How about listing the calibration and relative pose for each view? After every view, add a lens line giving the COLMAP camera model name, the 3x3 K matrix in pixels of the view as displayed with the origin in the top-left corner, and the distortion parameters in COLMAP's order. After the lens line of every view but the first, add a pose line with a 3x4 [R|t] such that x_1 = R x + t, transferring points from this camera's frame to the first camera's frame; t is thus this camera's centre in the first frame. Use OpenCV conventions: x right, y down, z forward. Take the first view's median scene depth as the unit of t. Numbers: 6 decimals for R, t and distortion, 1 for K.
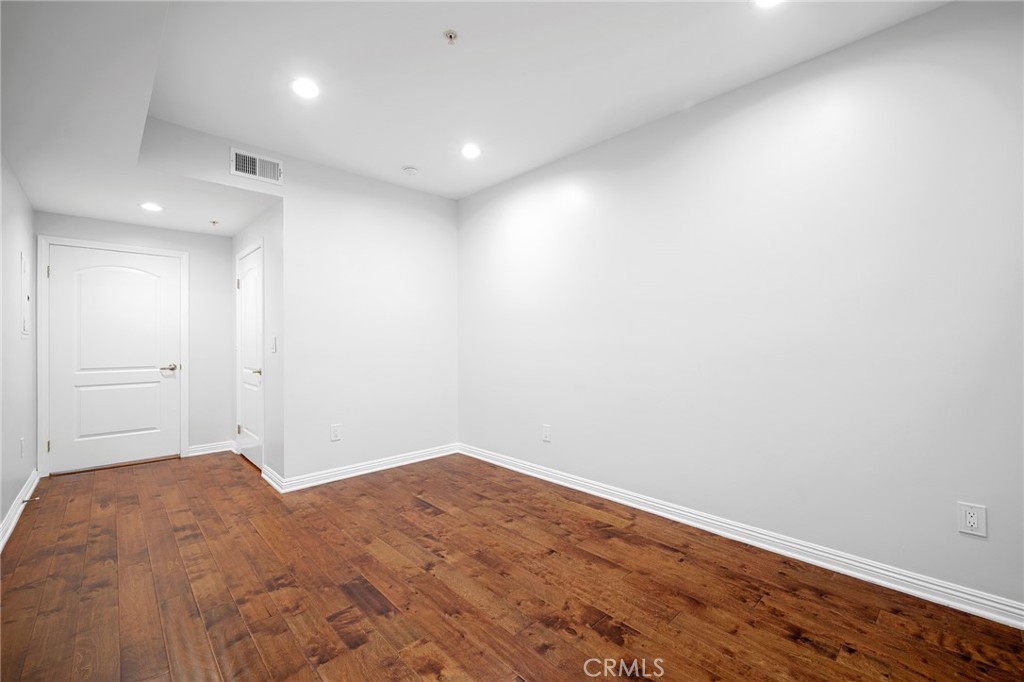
lens RADIAL K [[426.6, 0, 517.7], [0, 426.6, 342.2], [0, 0, 1]] dist [0.003989, -0.000023]
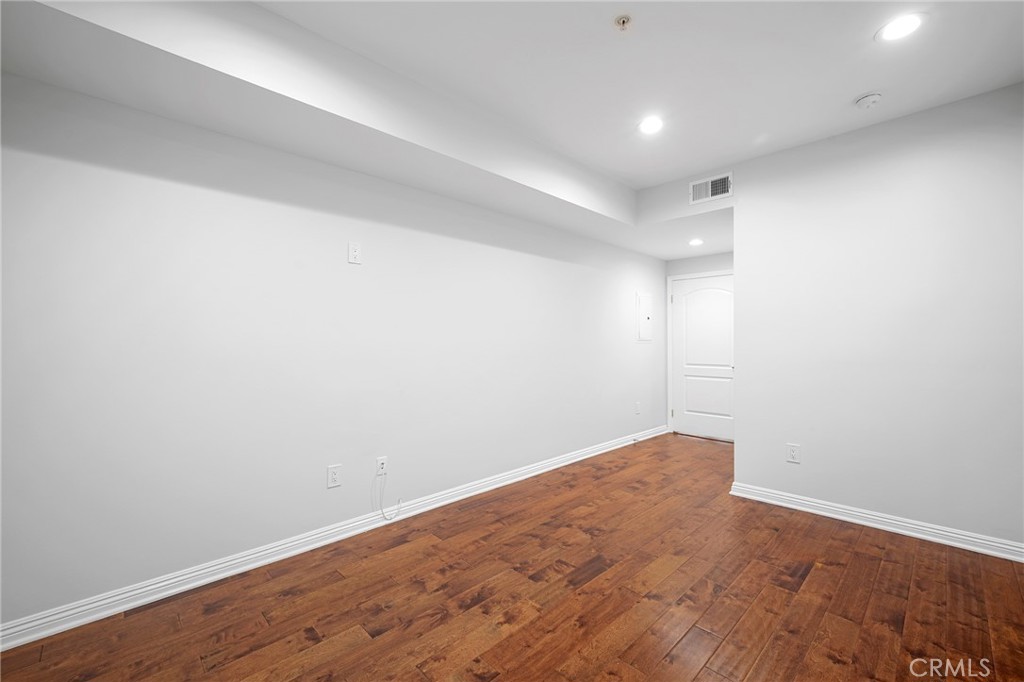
lens RADIAL K [[426.6, 0, 509.6], [0, 426.6, 340.0], [0, 0, 1]] dist [0.003989, -0.000023]
pose [[0.007038, -0.001792, -0.999974, 0.586793], [-0.002339, 0.999996, -0.001808, -0.018346], [0.999972, 0.002352, 0.007034, 0.567166]]
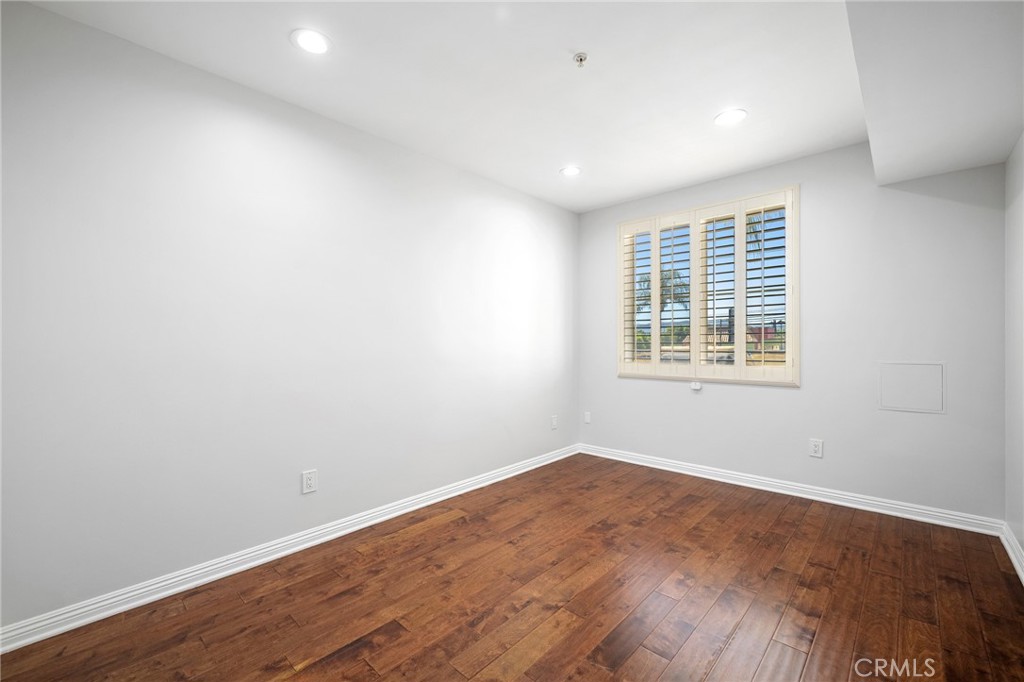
lens RADIAL K [[426.6, 0, 516.0], [0, 426.6, 342.2], [0, 0, 1]] dist [0.003989, -0.000023]
pose [[-0.065669, 0.008367, 0.997806, -0.901024], [0.012150, 0.999897, -0.007585, -0.013206], [-0.997767, 0.011625, -0.065764, 0.932955]]
